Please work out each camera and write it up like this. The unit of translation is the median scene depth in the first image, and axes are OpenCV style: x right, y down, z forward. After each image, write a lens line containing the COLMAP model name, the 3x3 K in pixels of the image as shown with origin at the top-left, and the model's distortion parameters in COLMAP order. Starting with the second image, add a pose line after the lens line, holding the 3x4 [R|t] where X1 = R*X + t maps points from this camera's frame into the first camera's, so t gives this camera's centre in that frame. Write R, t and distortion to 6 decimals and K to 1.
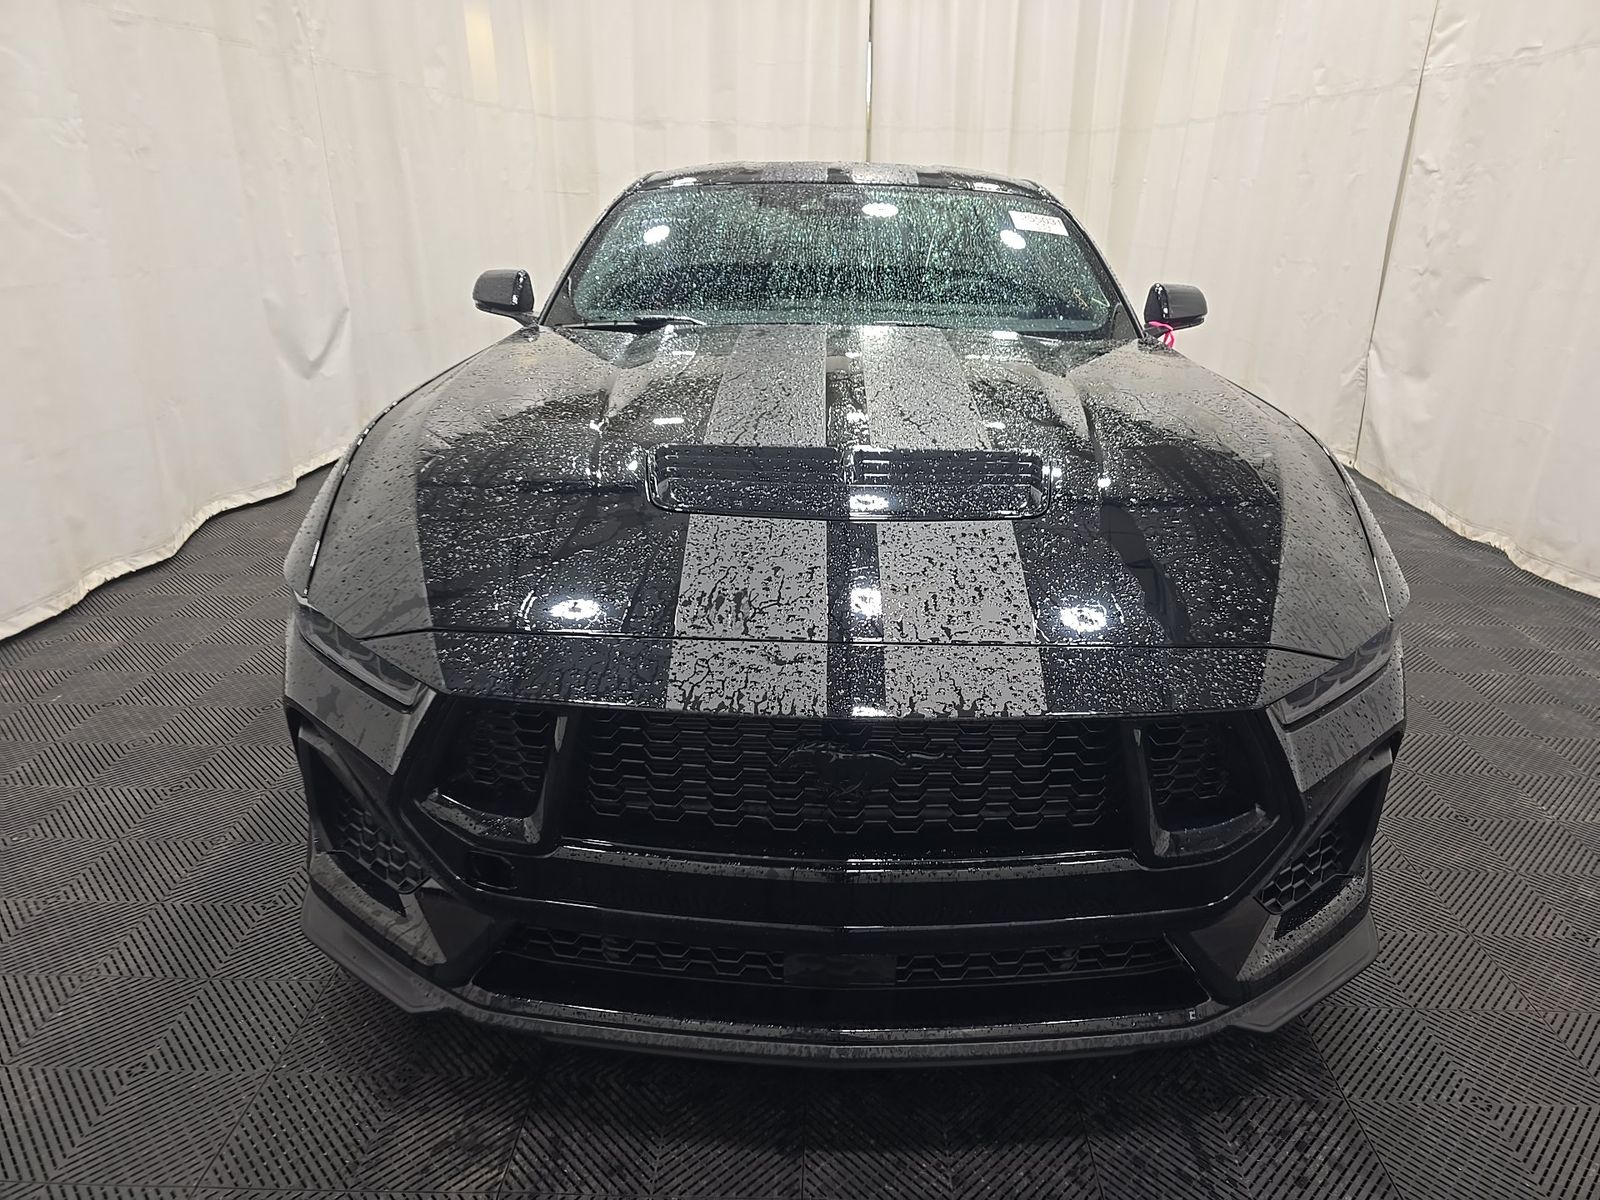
lens RADIAL K [[1071.5, 0, 814.2], [0, 1071.5, 602.4], [0, 0, 1]] dist [0.051865, -0.038048]
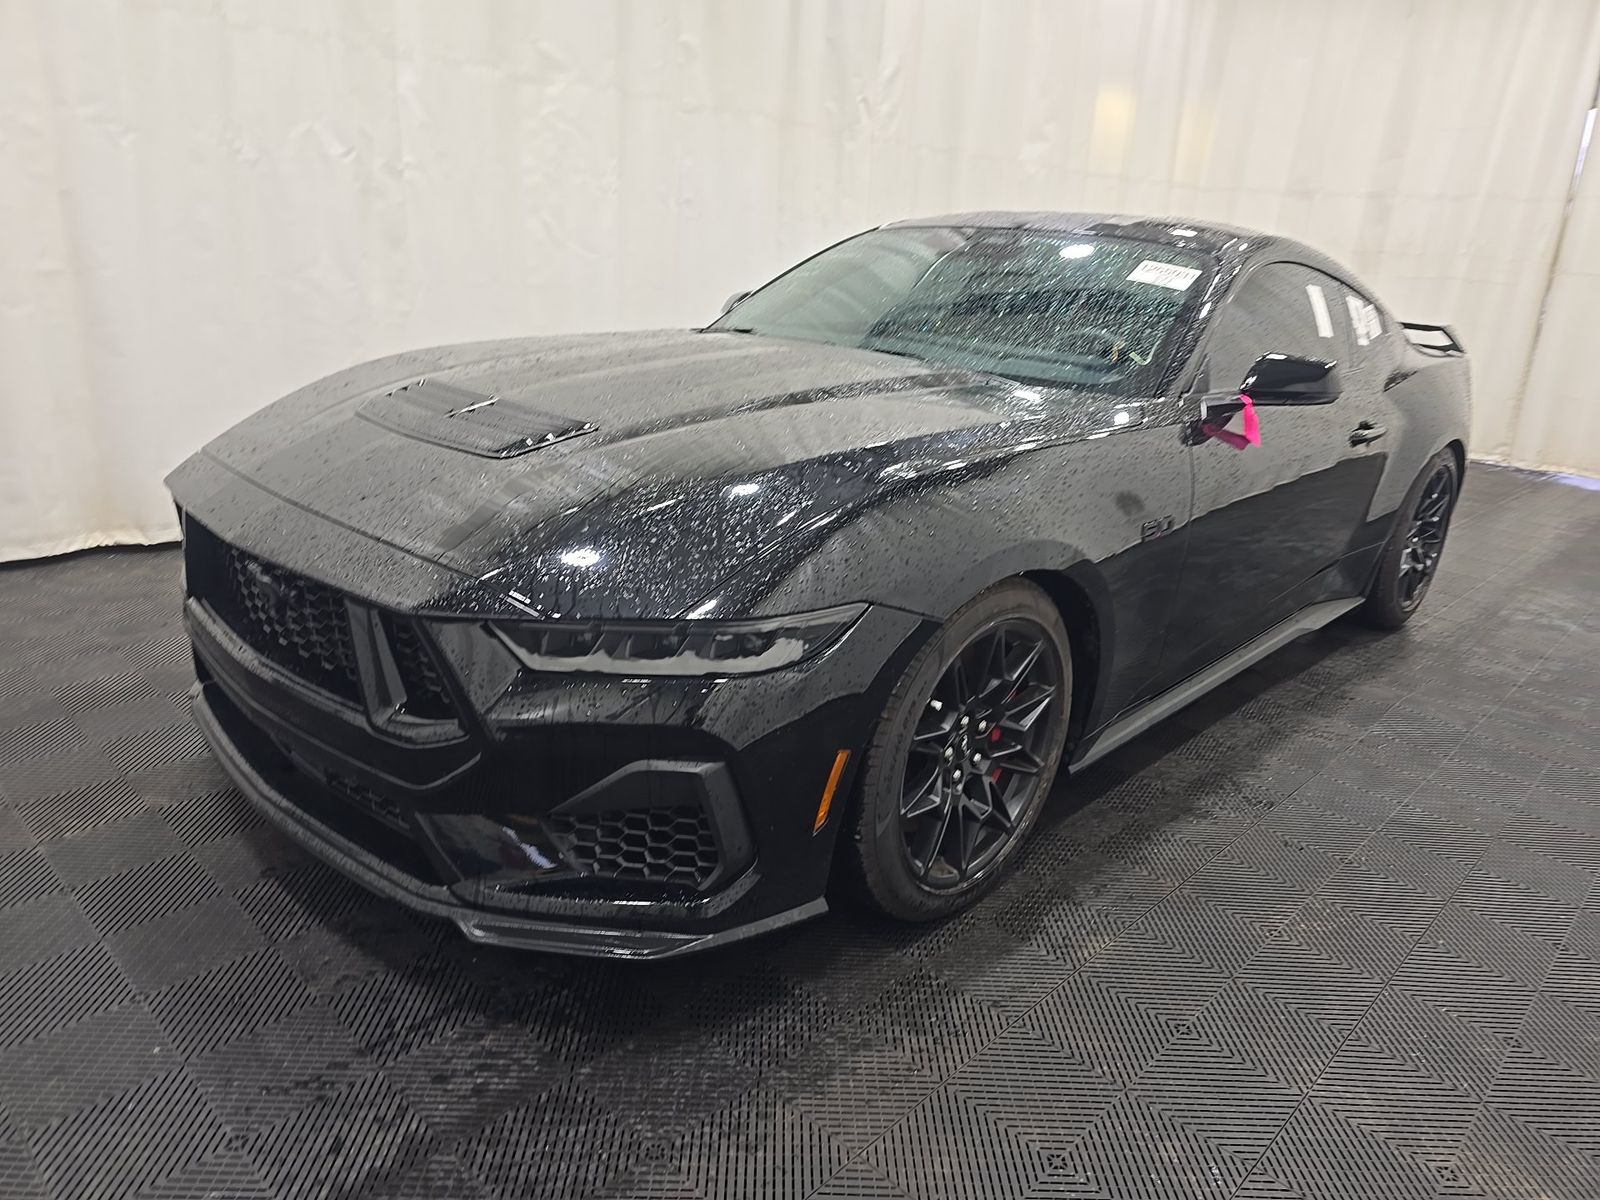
lens RADIAL K [[1071.5, 0, 814.2], [0, 1071.5, 602.4], [0, 0, 1]] dist [0.051865, -0.038048]
pose [[0.754692, 0.237212, -0.611694, 0.378856], [-0.277387, 0.960285, 0.030161, -0.017598], [0.594555, 0.146914, 0.790519, 0.087873]]
